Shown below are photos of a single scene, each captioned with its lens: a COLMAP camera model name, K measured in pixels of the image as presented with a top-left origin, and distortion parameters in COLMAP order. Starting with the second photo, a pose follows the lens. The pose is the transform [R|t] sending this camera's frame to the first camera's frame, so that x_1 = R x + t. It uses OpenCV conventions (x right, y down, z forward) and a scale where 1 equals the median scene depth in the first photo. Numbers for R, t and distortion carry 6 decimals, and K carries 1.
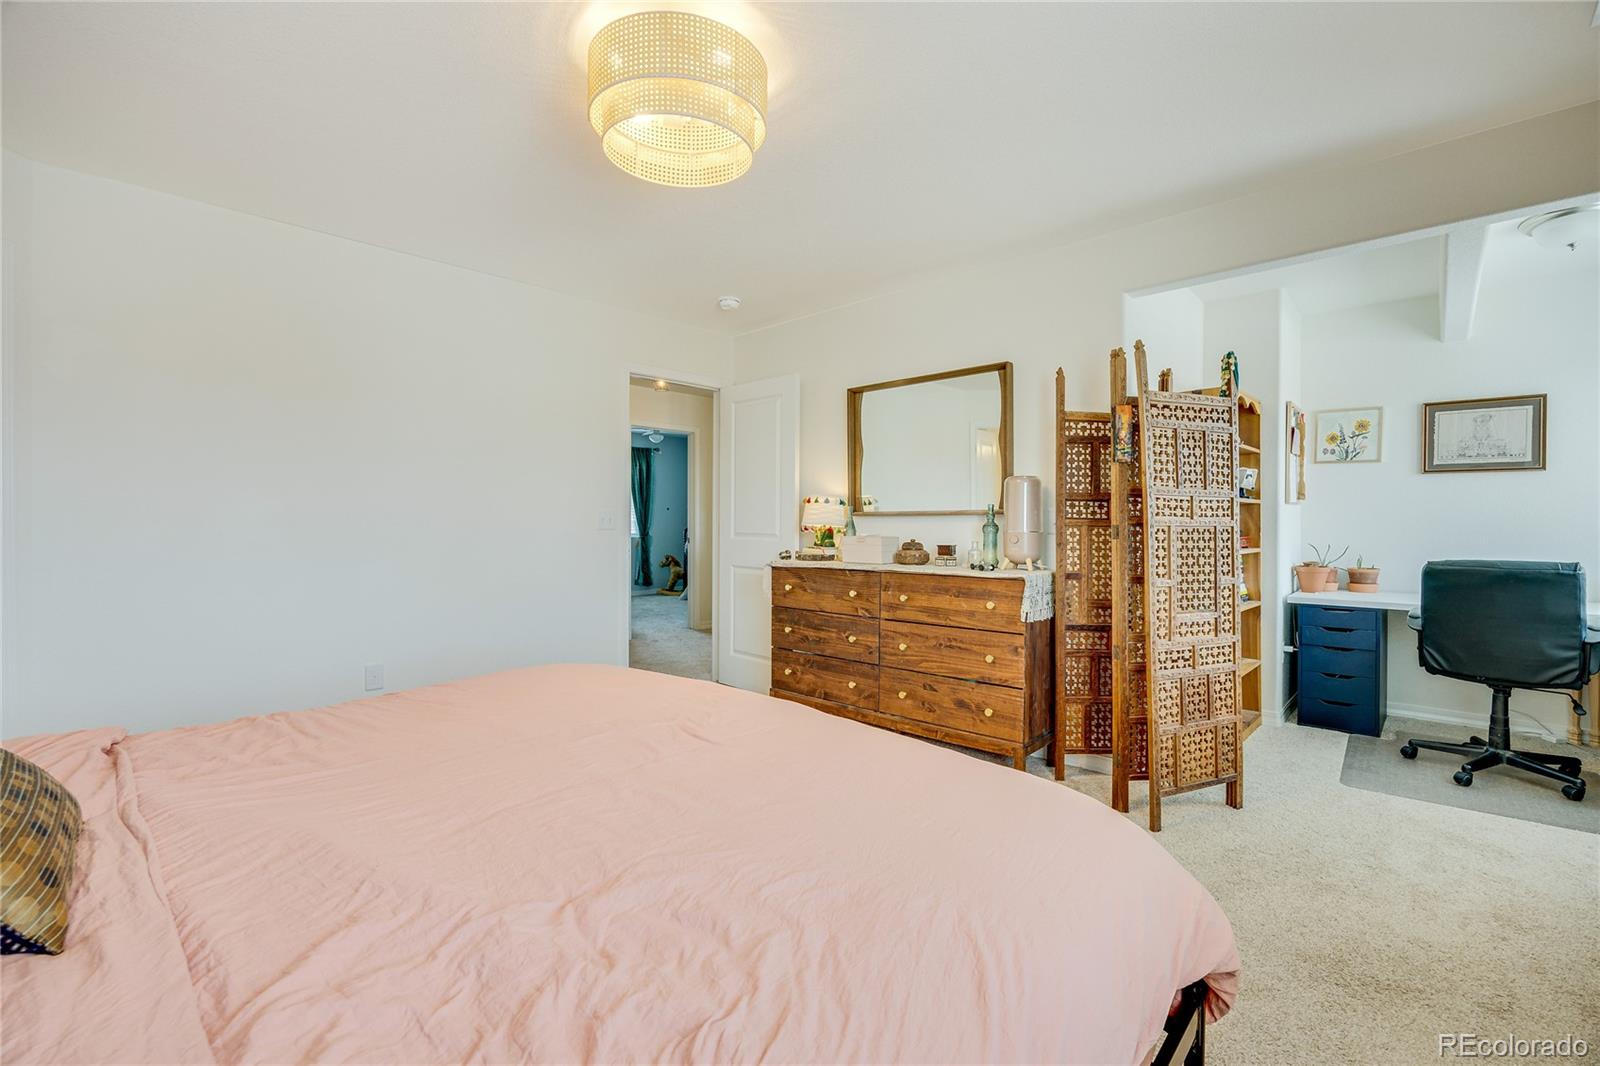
lens RADIAL K [[687.6, 0, 795.6], [0, 687.6, 530.5], [0, 0, 1]] dist [0.010119, 0.000615]
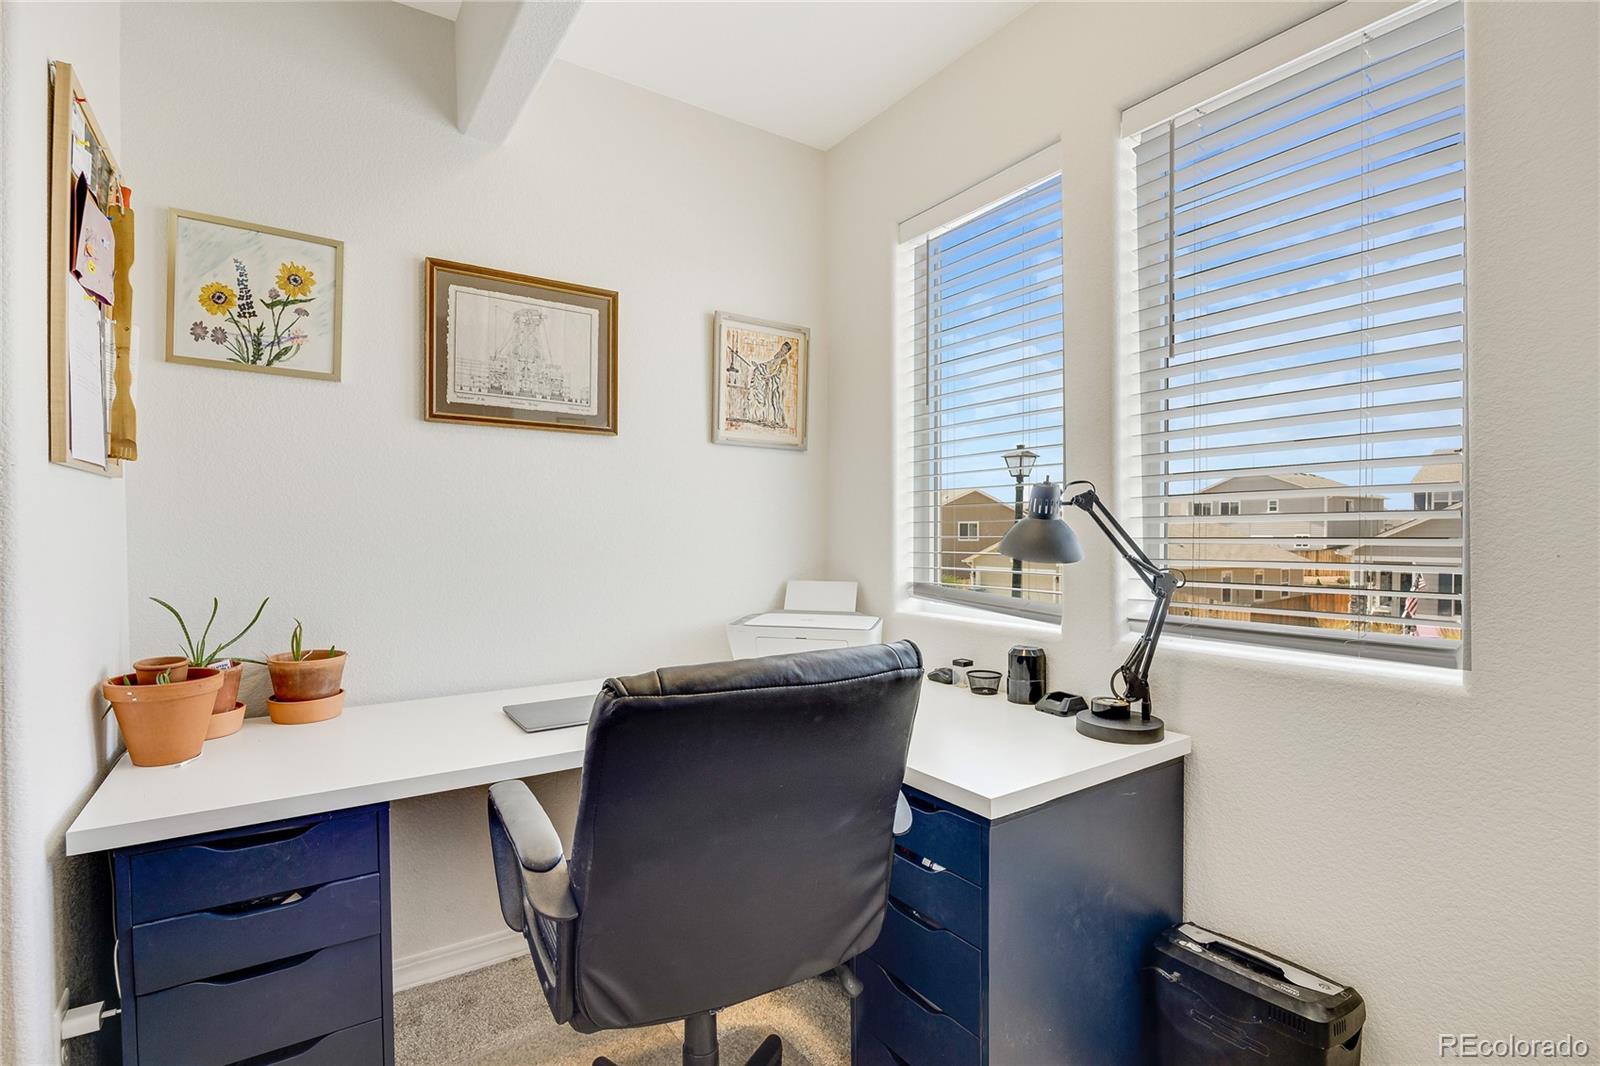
lens RADIAL K [[707.6, 0, 799.1], [0, 707.6, 535.8], [0, 0, 1]] dist [-0.014847, -0.000406]
pose [[0.193028, -0.010909, 0.981133, 0.543401], [0.012841, 0.999881, 0.008591, -0.010964], [-0.981109, 0.010941, 0.193145, 0.723909]]
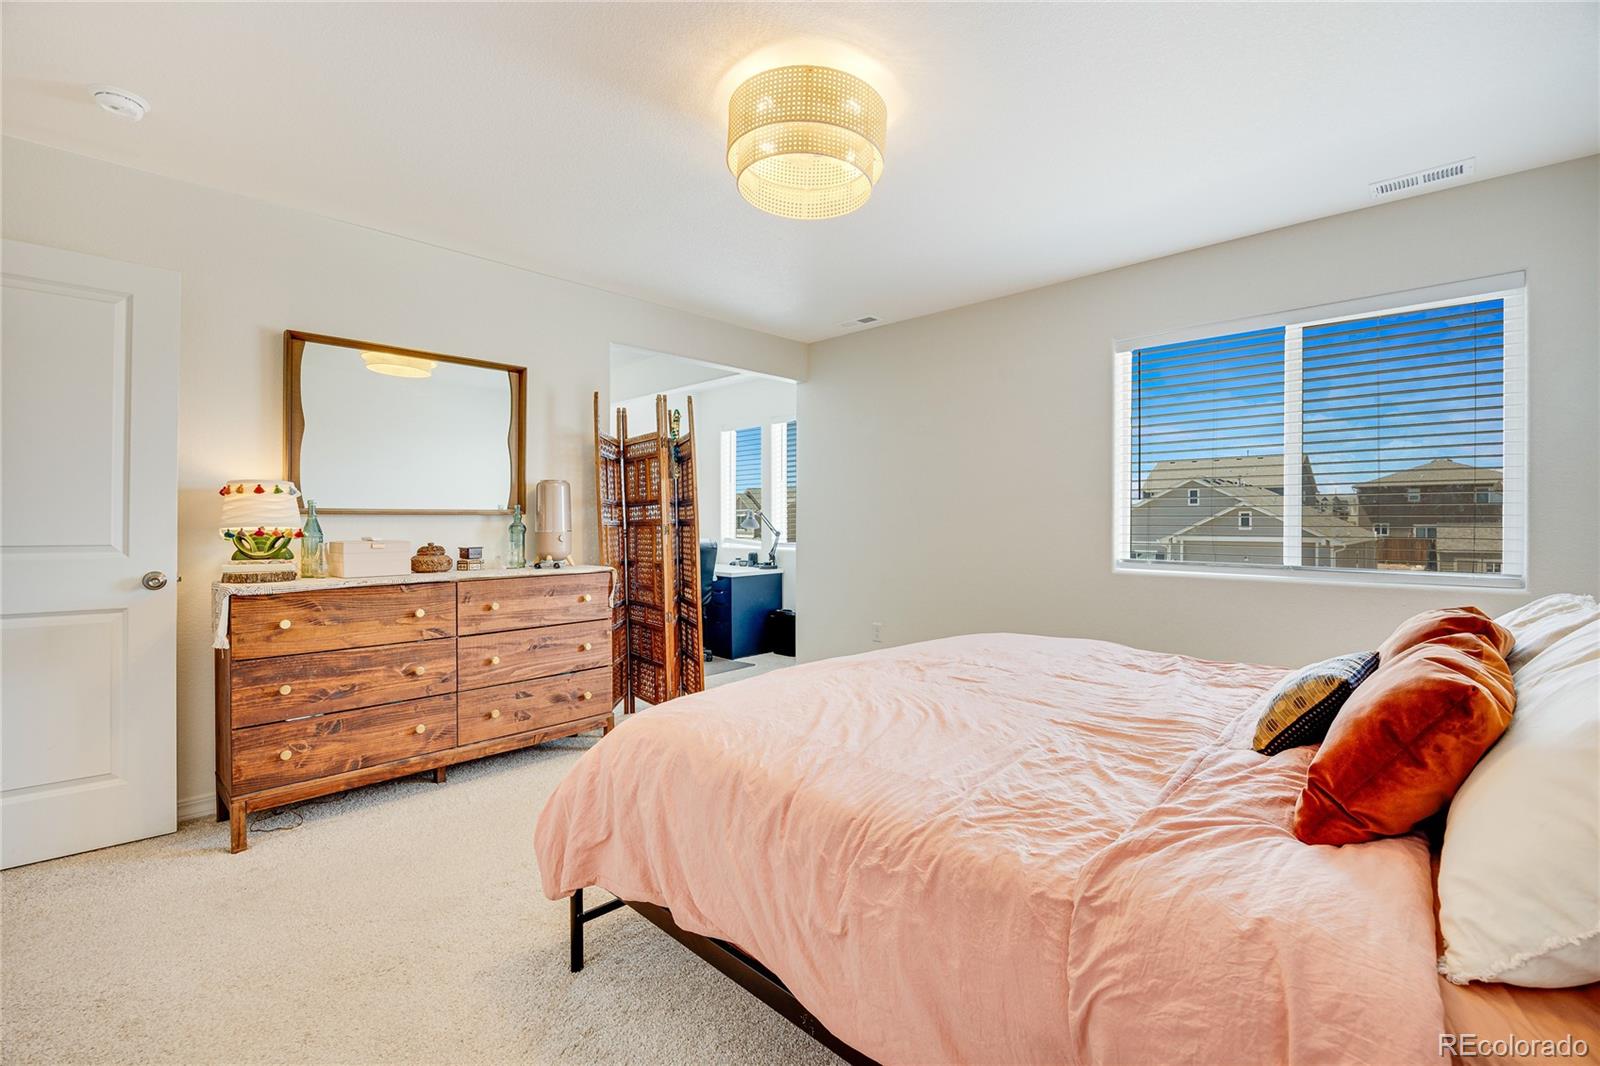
lens RADIAL K [[707.6, 0, 793.6], [0, 707.6, 529.0], [0, 0, 1]] dist [-0.014847, -0.000406]
pose [[0.017865, -0.010697, 0.999783, -0.694197], [0.013505, 0.999854, 0.010457, -0.007062], [-0.999749, 0.013315, 0.018007, 0.538167]]
